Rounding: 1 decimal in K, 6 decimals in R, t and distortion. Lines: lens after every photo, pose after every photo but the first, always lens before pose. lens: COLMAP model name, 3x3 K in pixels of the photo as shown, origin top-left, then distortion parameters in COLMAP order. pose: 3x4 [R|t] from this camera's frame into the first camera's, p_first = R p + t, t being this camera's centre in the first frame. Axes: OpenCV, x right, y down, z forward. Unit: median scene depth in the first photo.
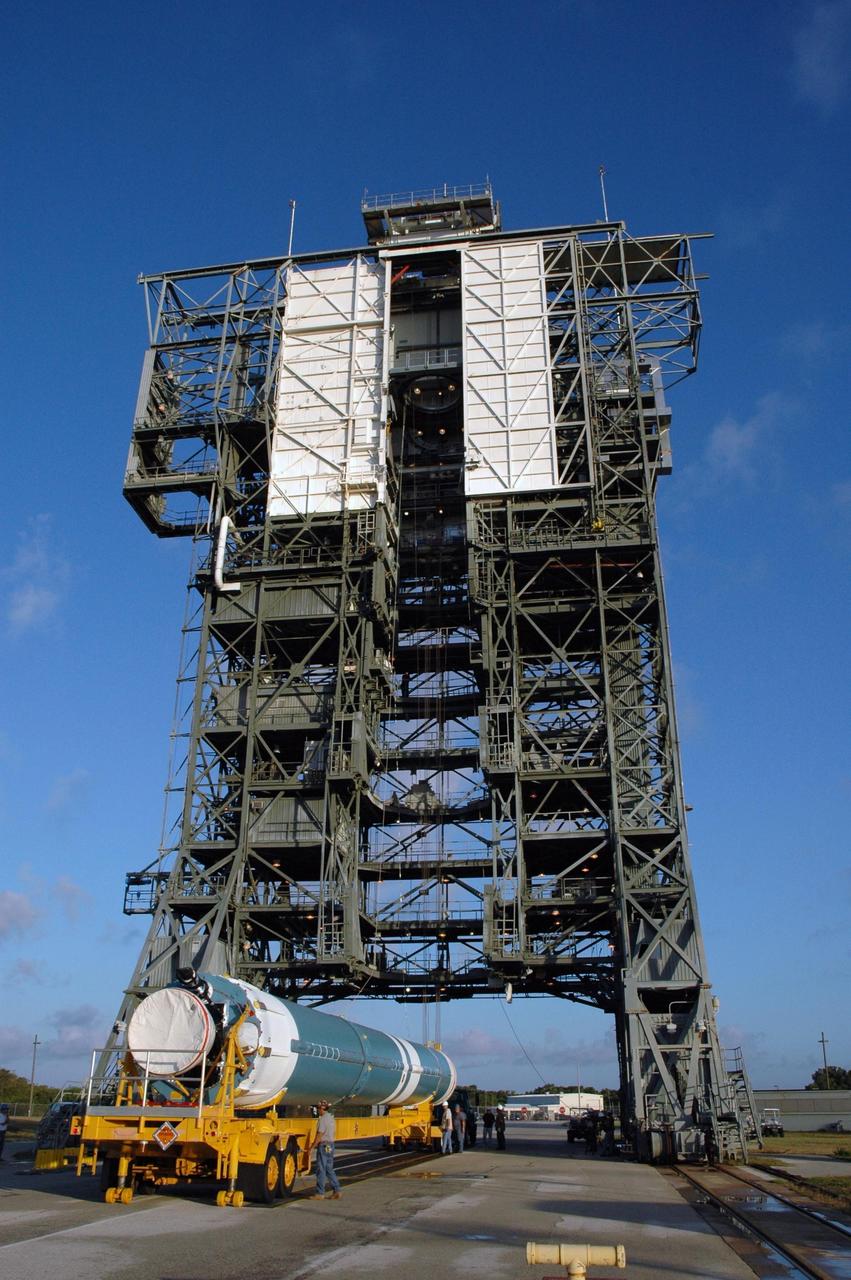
lens RADIAL K [[1033.3, 0, 428.0], [0, 1033.3, 638.6], [0, 0, 1]] dist [-0.113874, -0.006662]
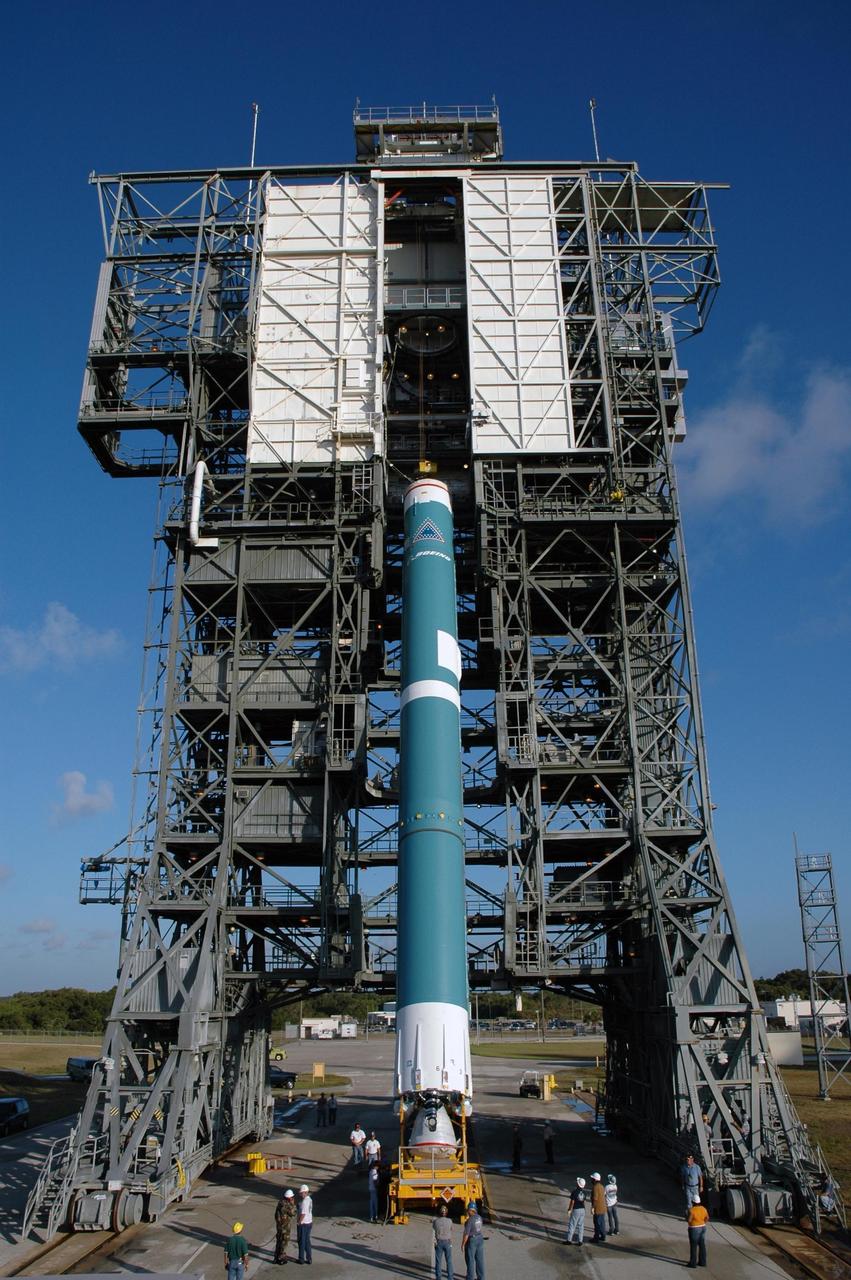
lens RADIAL K [[990.3, 0, 438.0], [0, 990.3, 649.1], [0, 0, 1]] dist [-0.135024, 0.070453]
pose [[0.990171, 0.030860, 0.136413, -0.109130], [-0.042722, 0.995473, 0.084901, -0.040164], [-0.133176, -0.089895, 0.987007, 0.133034]]
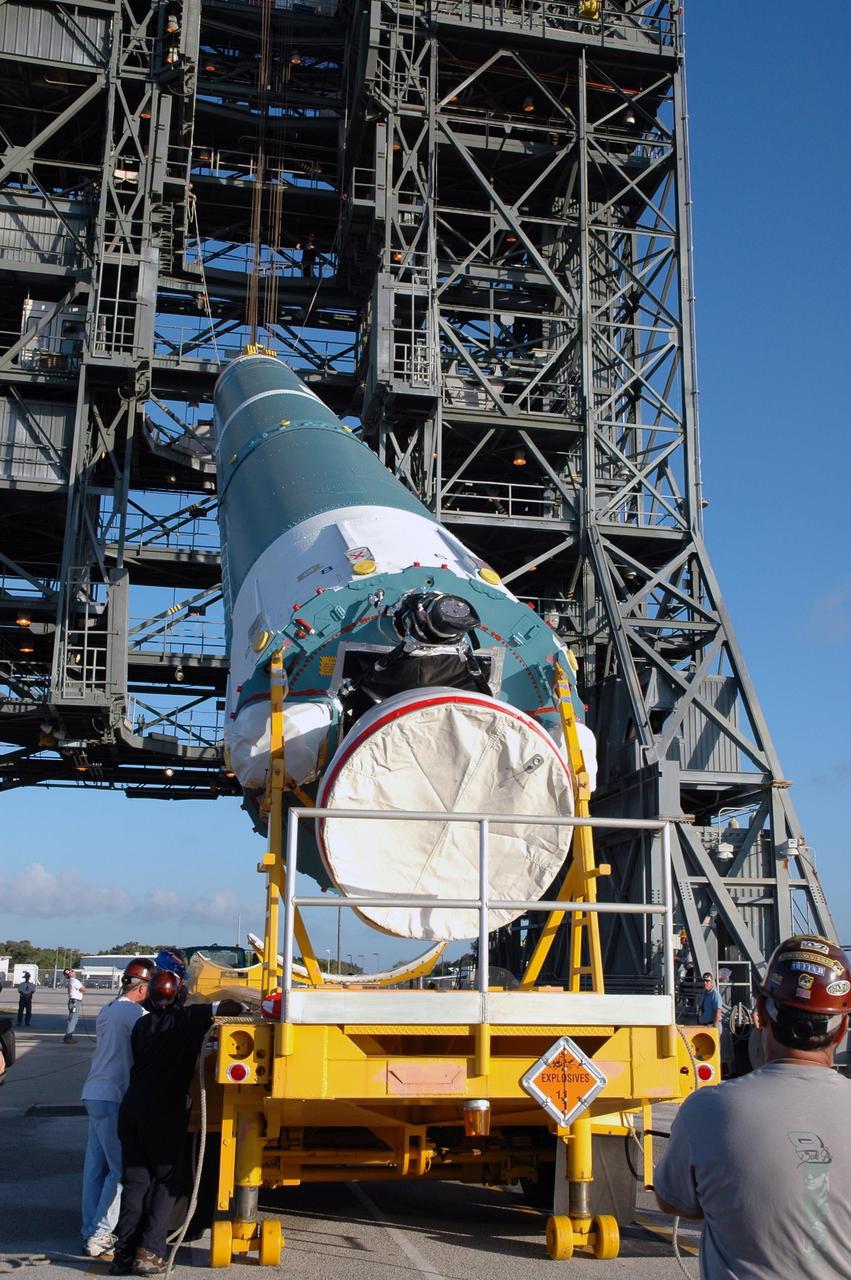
lens RADIAL K [[1355.0, 0, 425.2], [0, 1355.0, 632.4], [0, 0, 1]] dist [-0.003966, 0.000000]
pose [[0.944568, 0.092776, 0.314935, -0.122626], [-0.150601, 0.974808, 0.164524, 0.115893], [-0.291737, -0.202833, 0.934745, 0.251534]]
